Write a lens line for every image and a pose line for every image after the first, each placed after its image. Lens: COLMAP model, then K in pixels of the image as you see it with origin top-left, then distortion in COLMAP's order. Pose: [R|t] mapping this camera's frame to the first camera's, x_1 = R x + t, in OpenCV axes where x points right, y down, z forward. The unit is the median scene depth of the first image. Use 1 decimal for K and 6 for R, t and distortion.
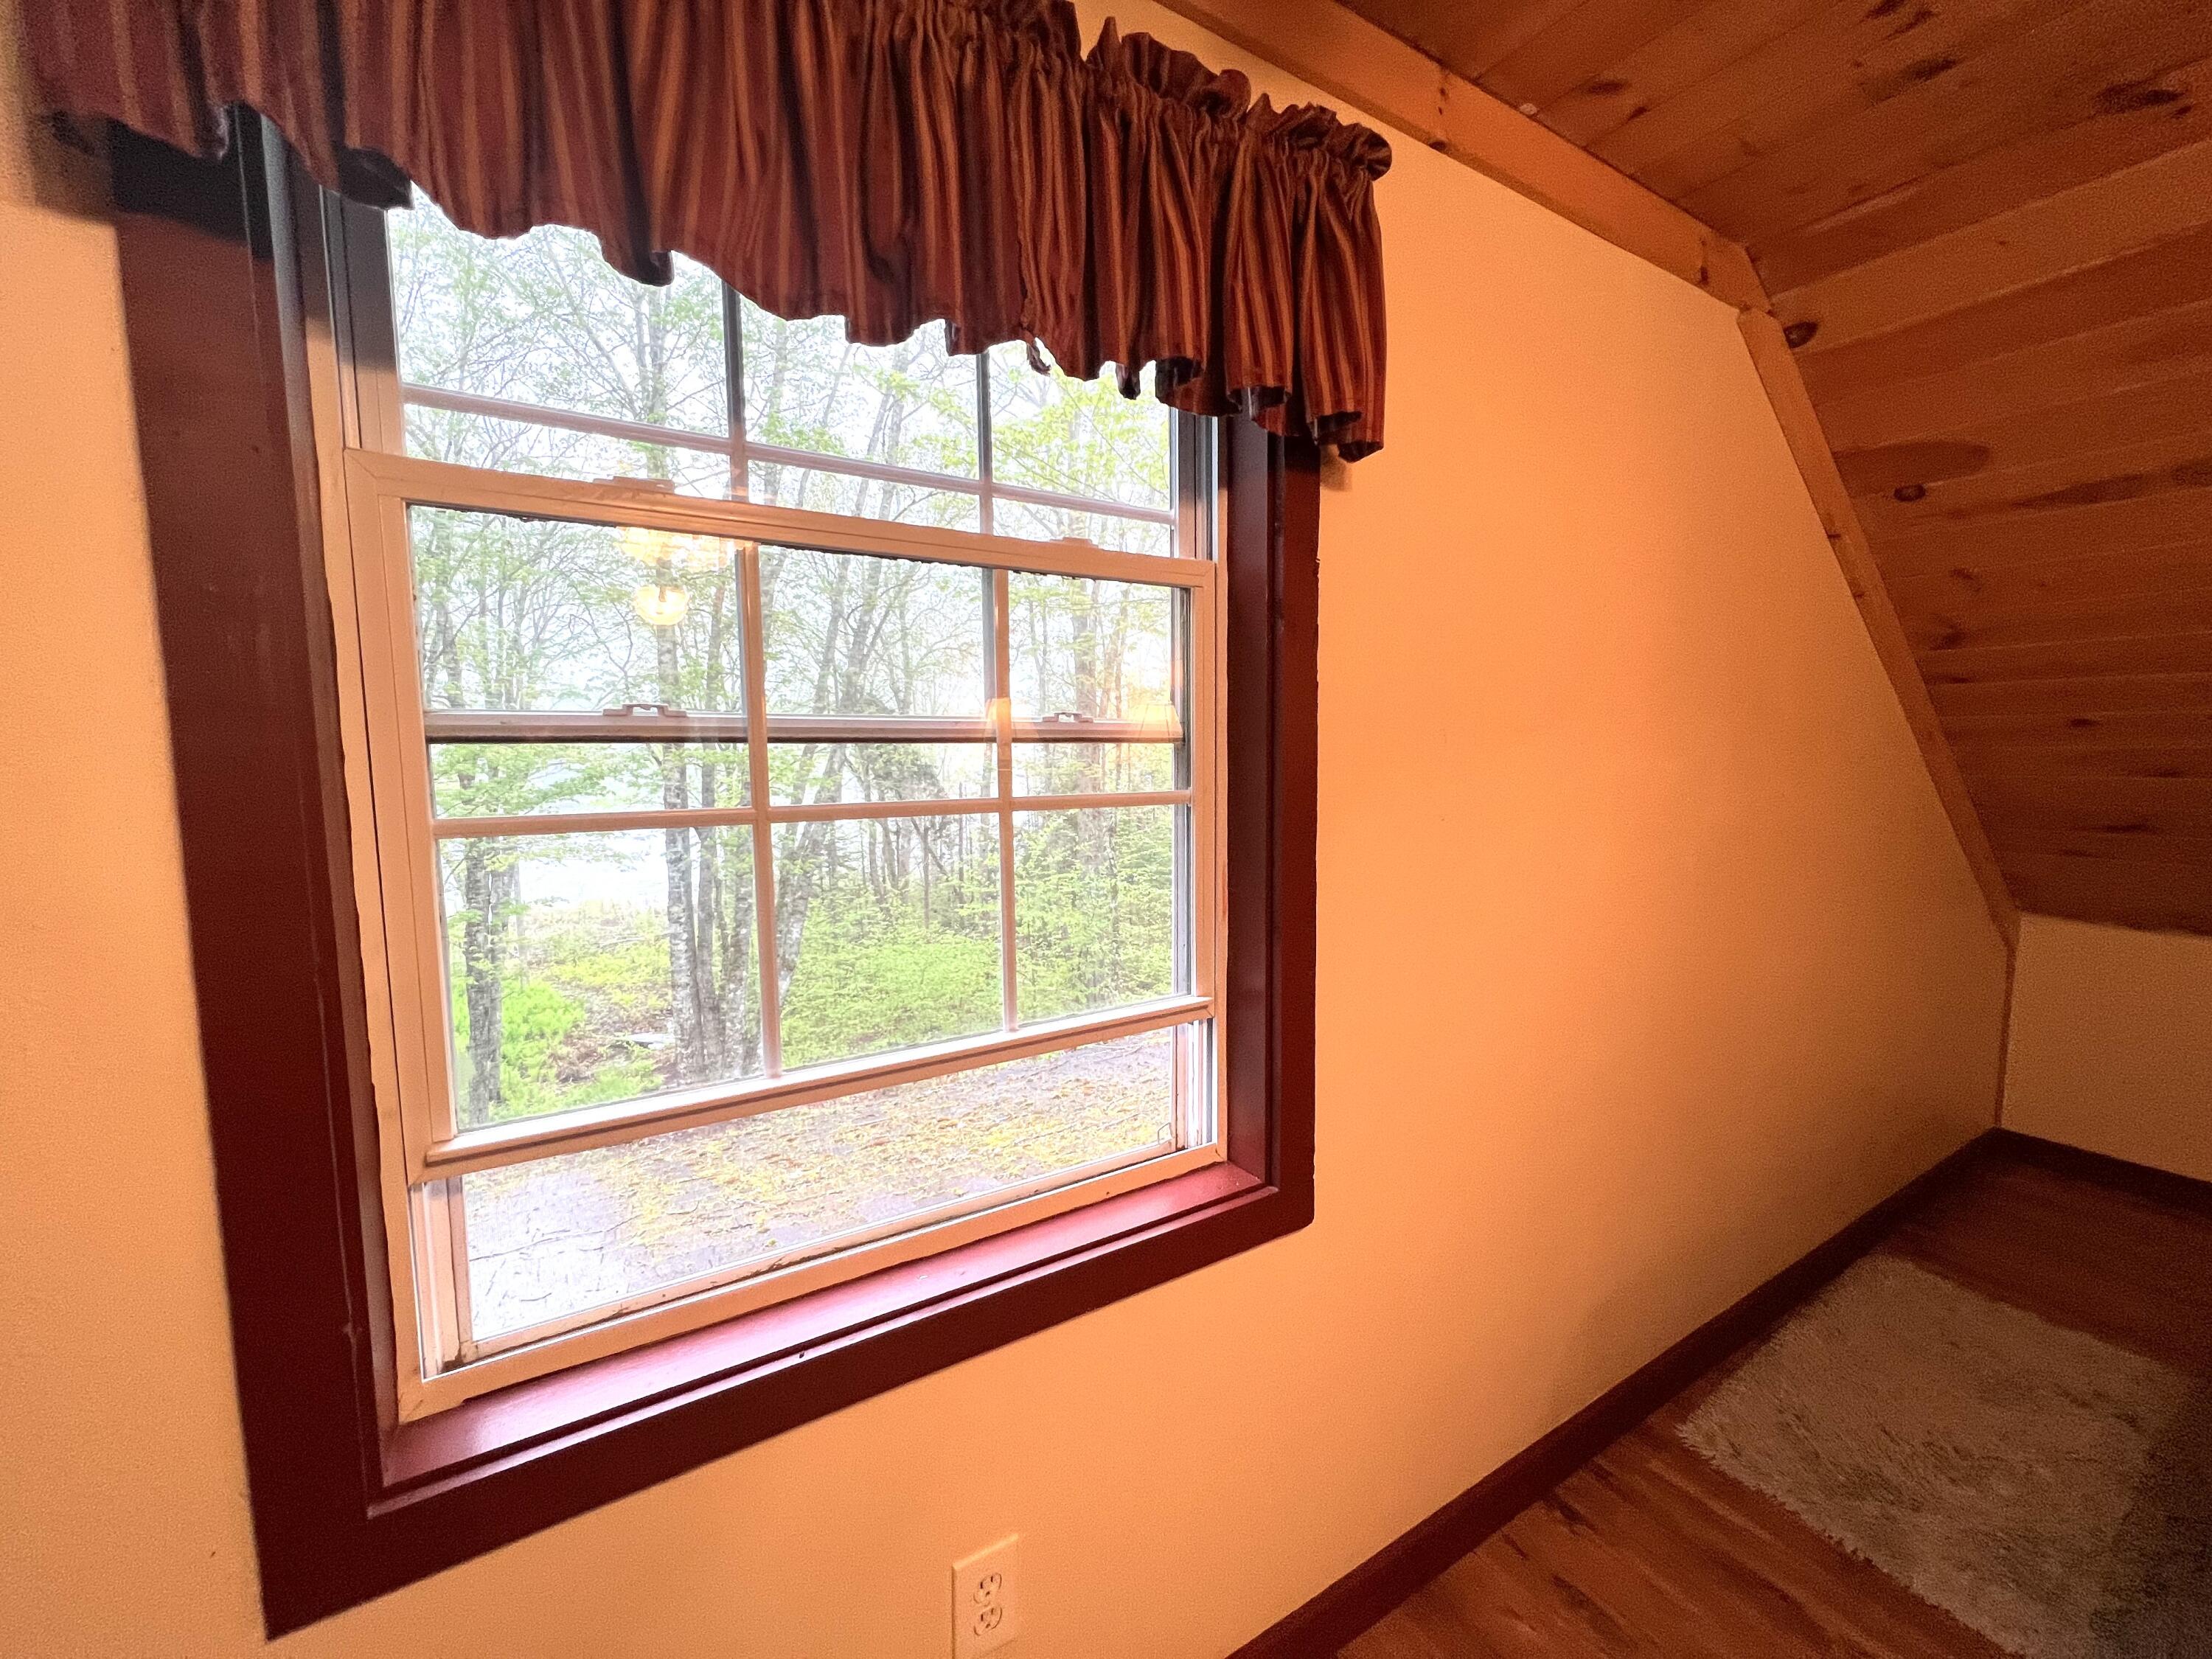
lens RADIAL K [[882.7, 0, 1108.5], [0, 882.7, 835.3], [0, 0, 1]] dist [-0.007215, 0.001760]
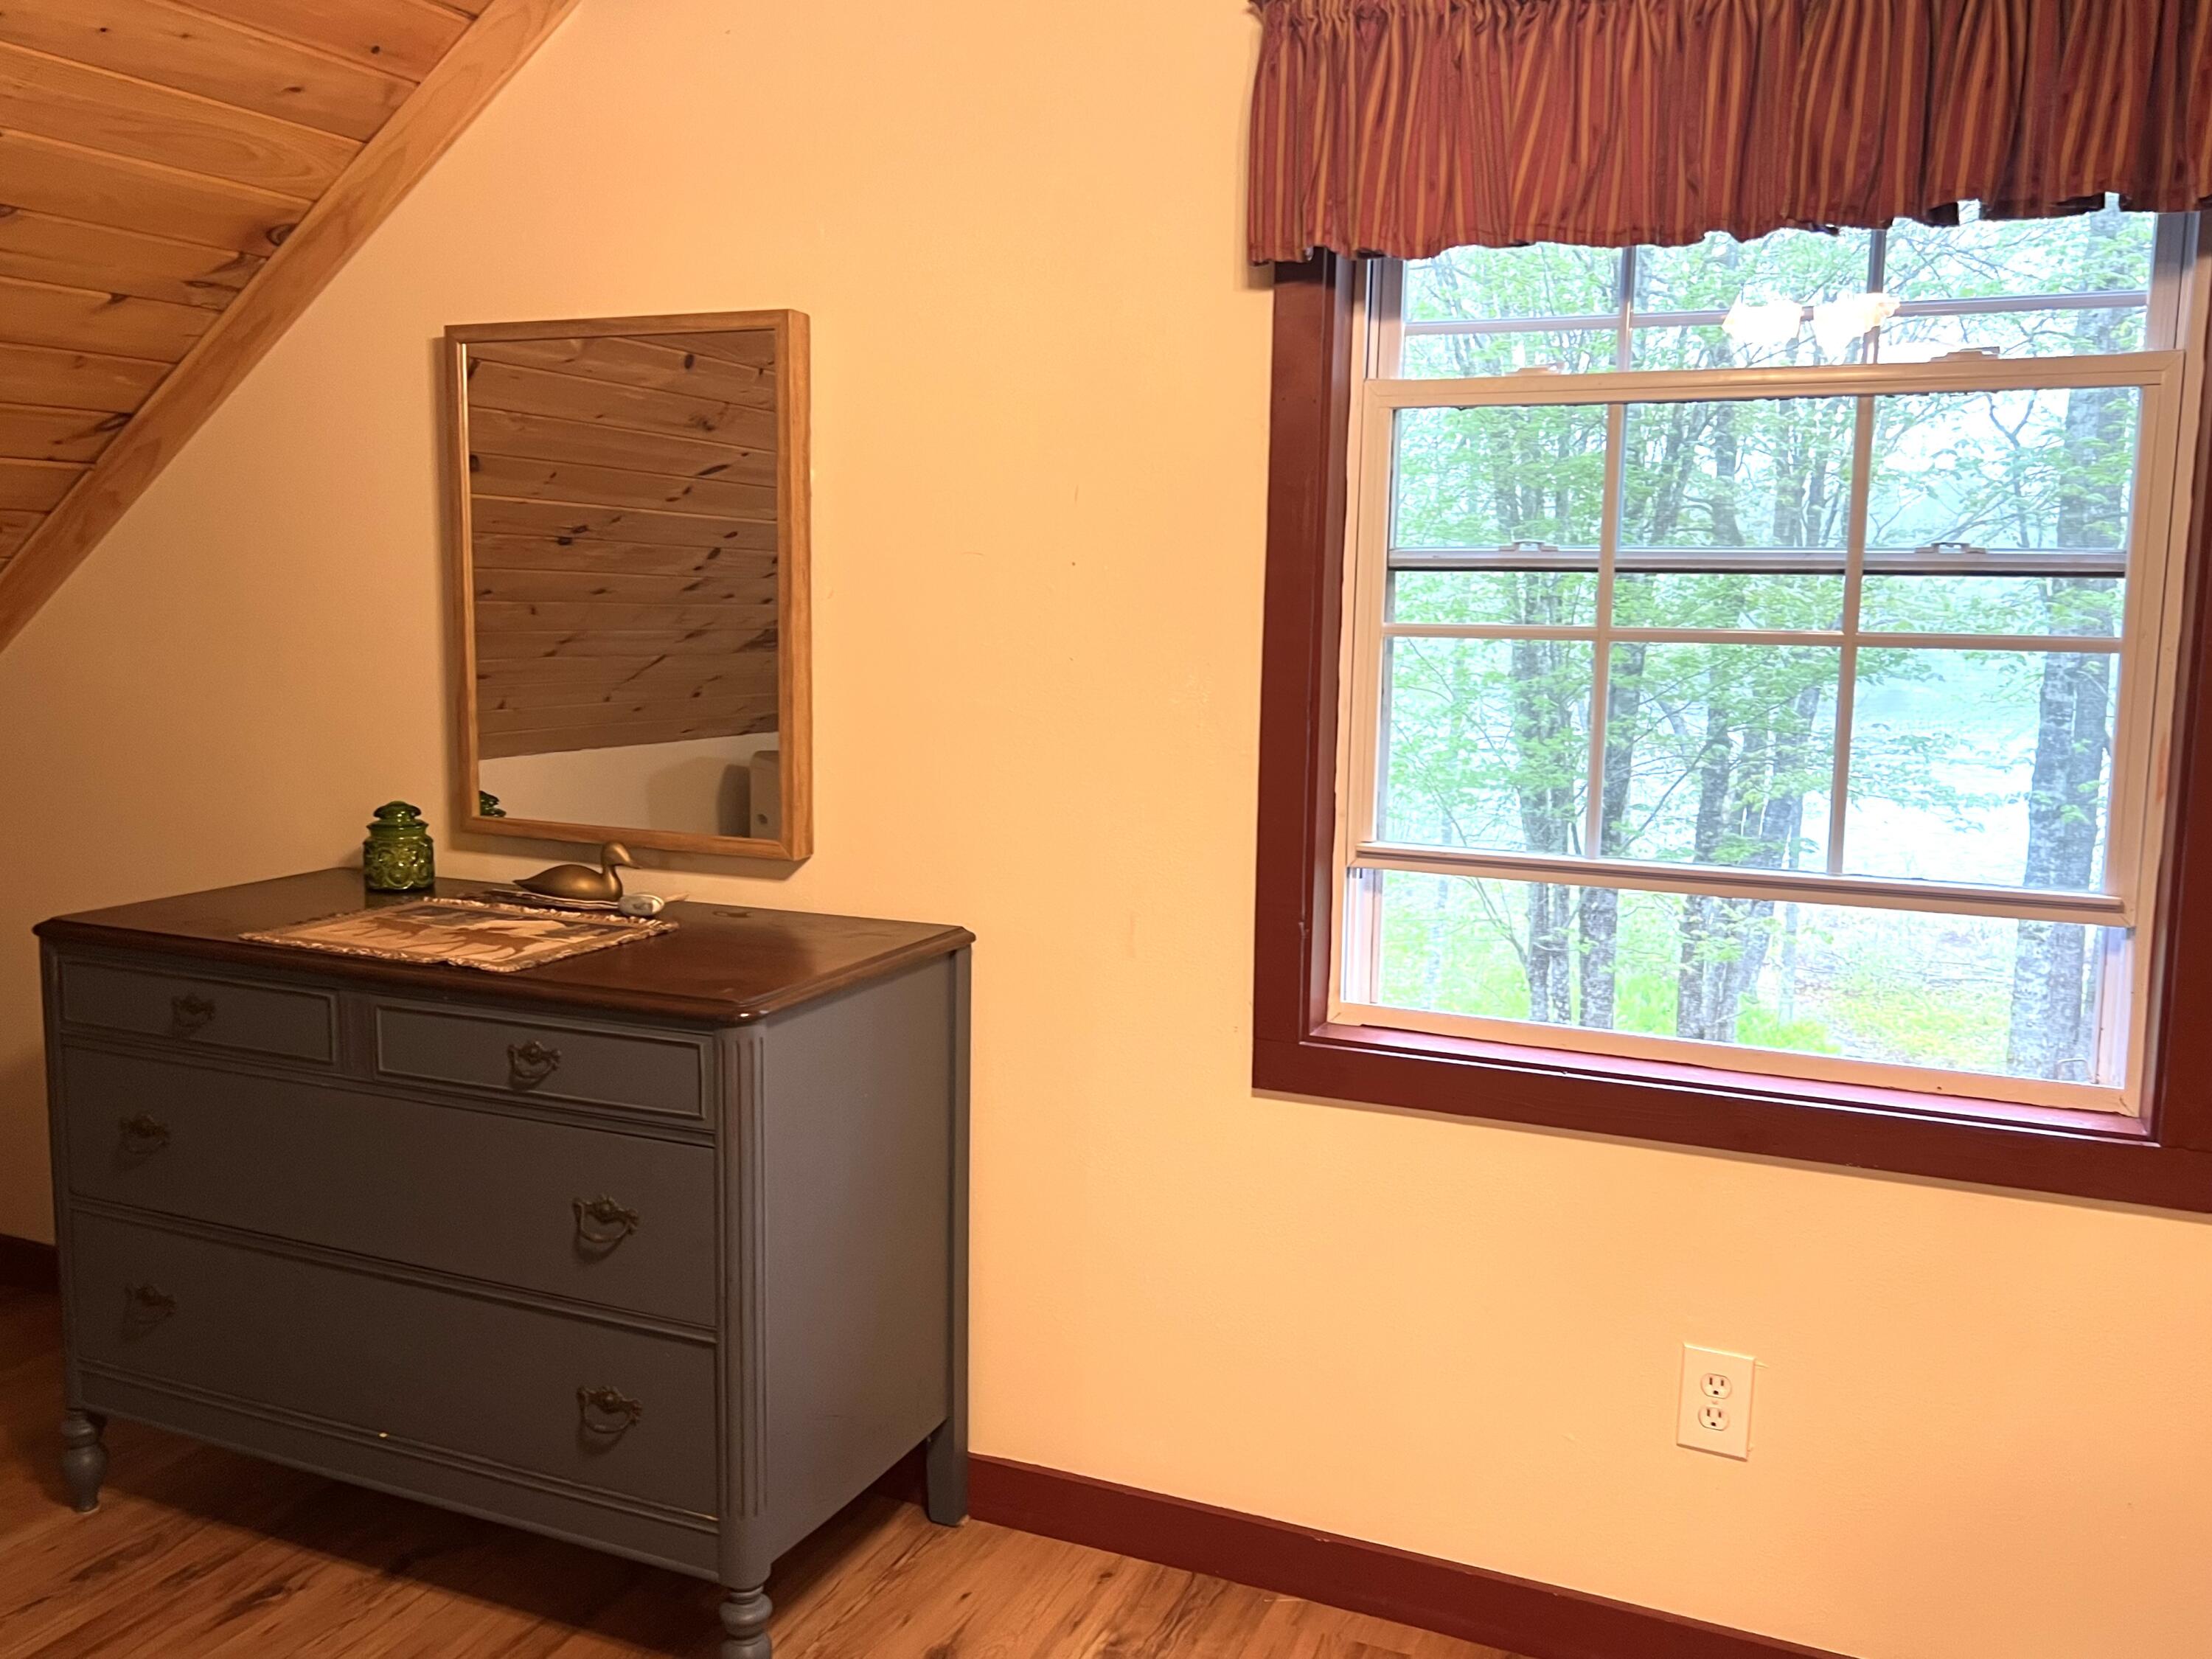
lens RADIAL K [[1849.0, 0, 1104.1], [0, 1849.0, 823.5], [0, 0, 1]] dist [0.045951, -0.051548]
pose [[0.565871, 0.115129, -0.816416, 1.163111], [-0.096505, 0.992645, 0.073091, 0.100993], [0.818826, 0.037428, 0.572820, -0.873091]]
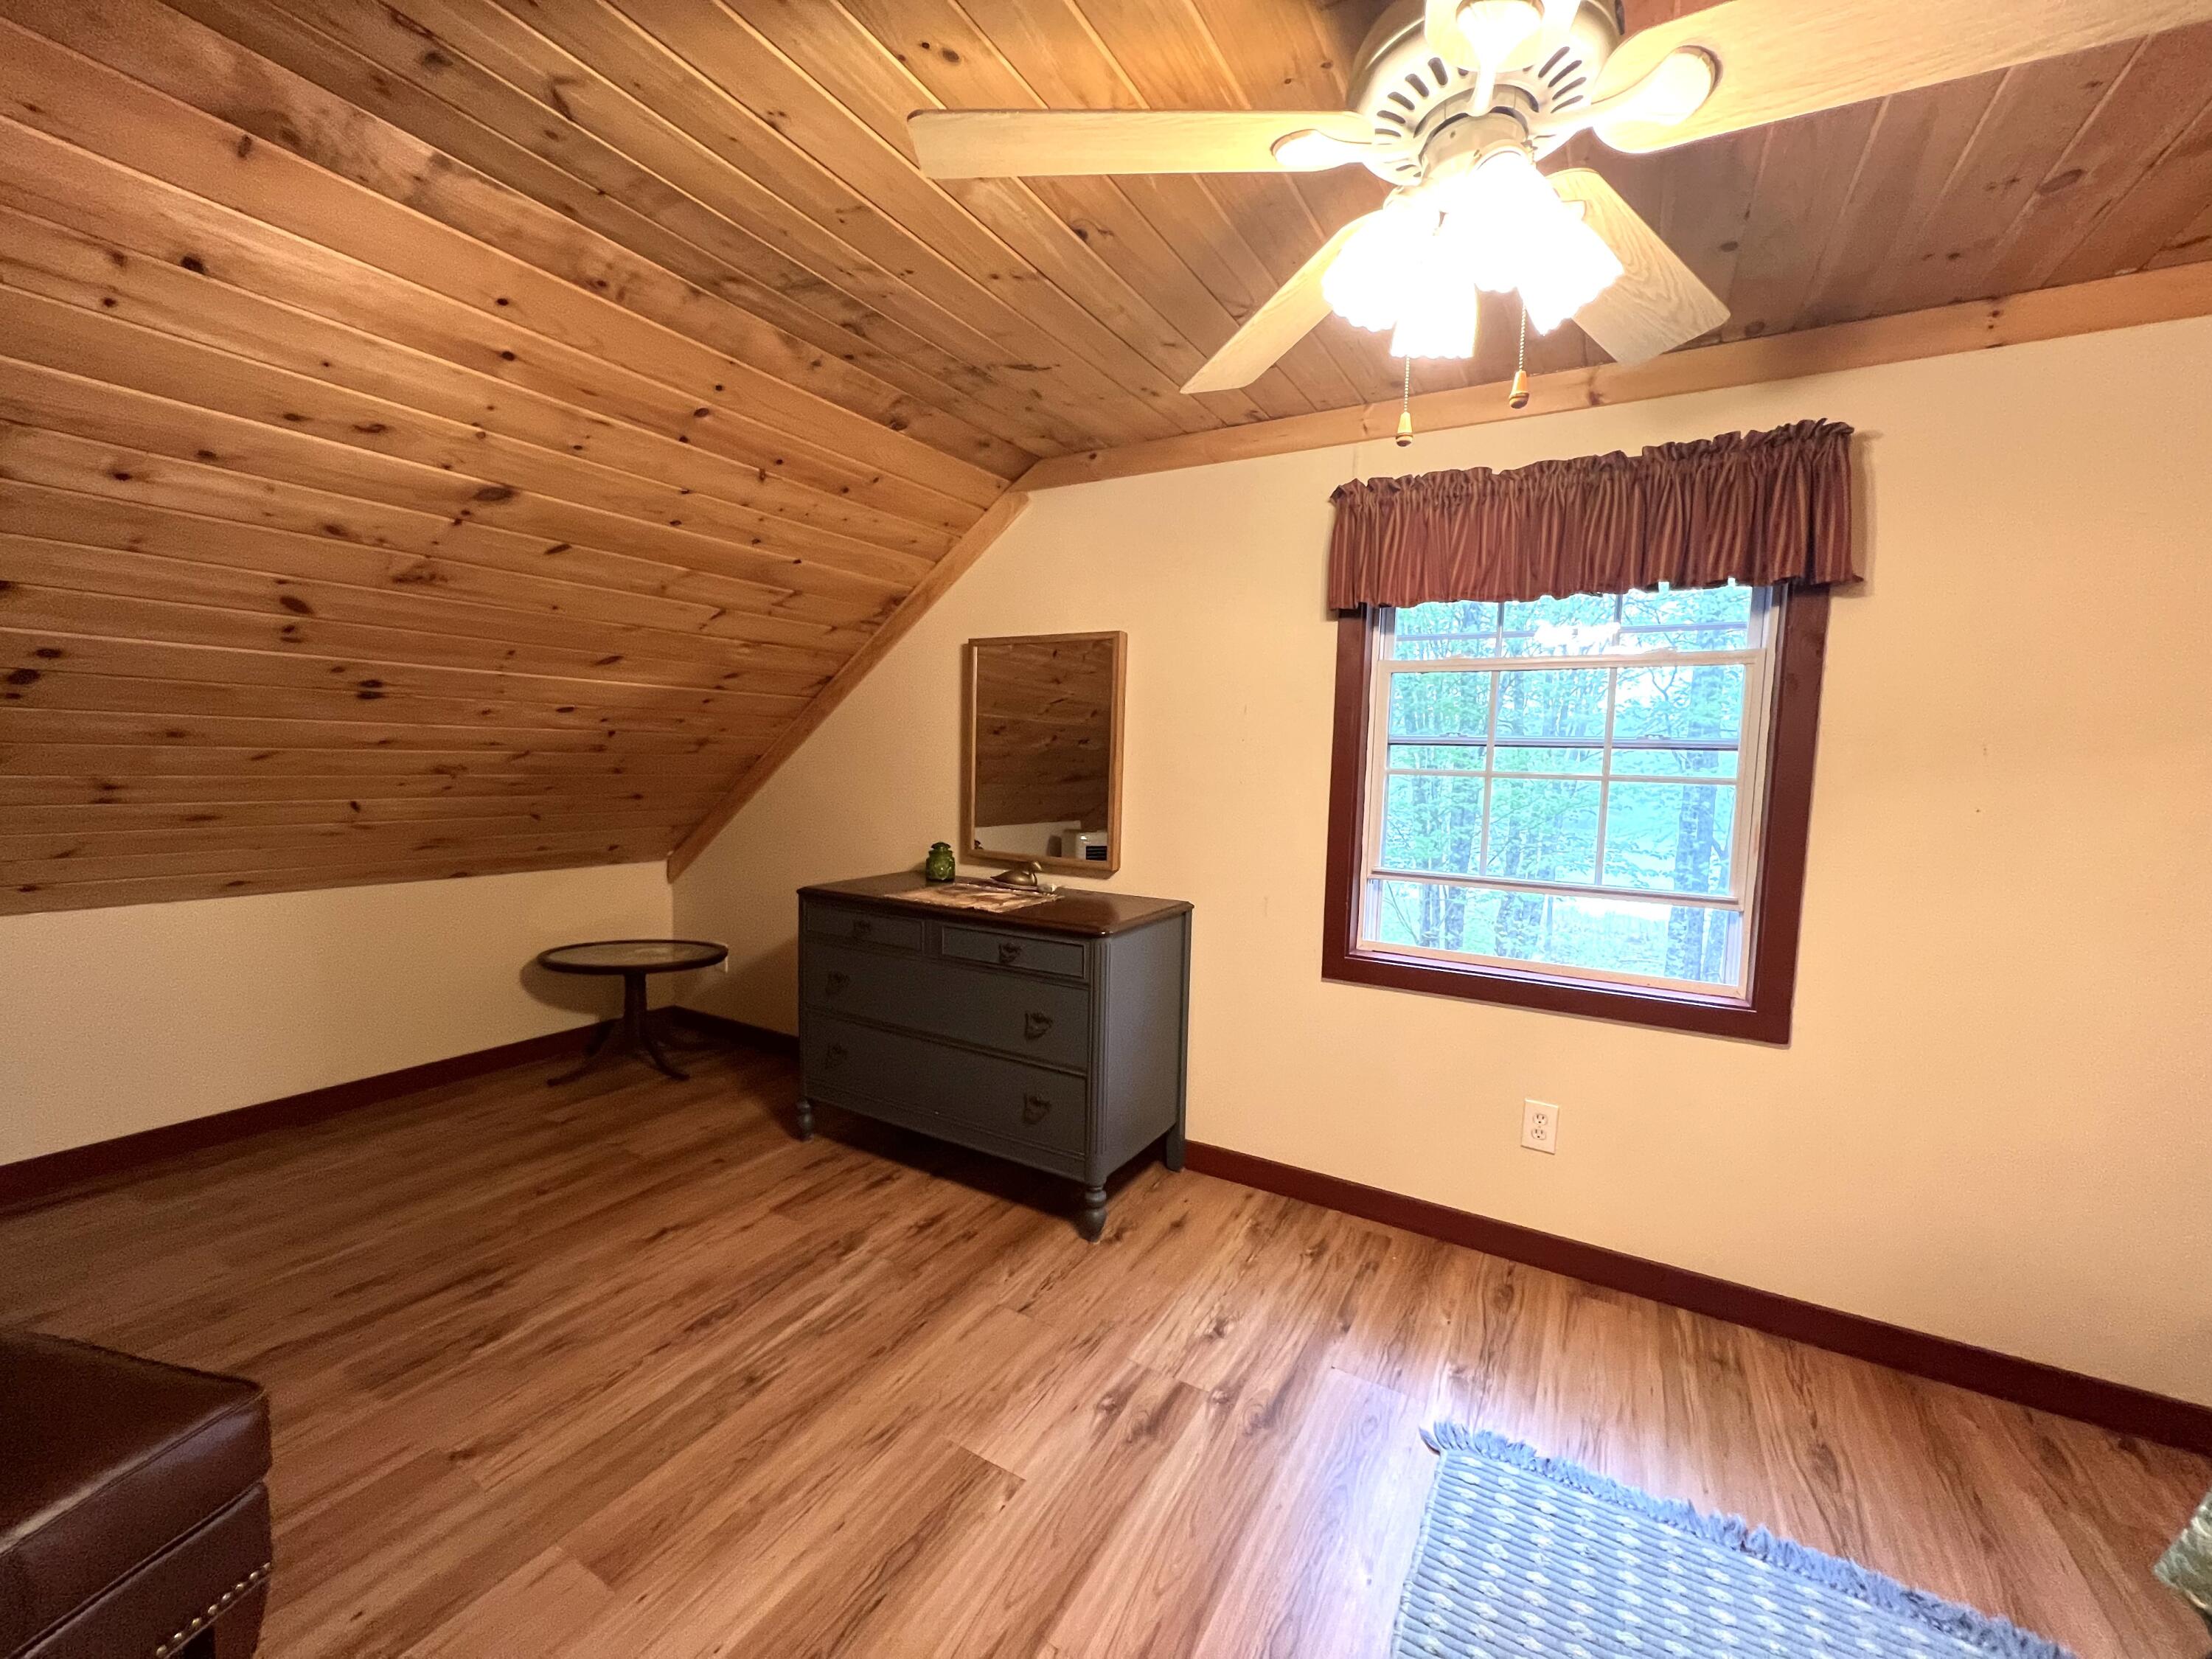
lens RADIAL K [[882.7, 0, 1114.5], [0, 882.7, 833.0], [0, 0, 1]] dist [-0.007215, 0.001760]
pose [[0.476271, 0.088760, -0.874807, 1.244440], [-0.112614, 0.992856, 0.039427, 0.155025], [0.872057, 0.079738, 0.482864, -1.098380]]
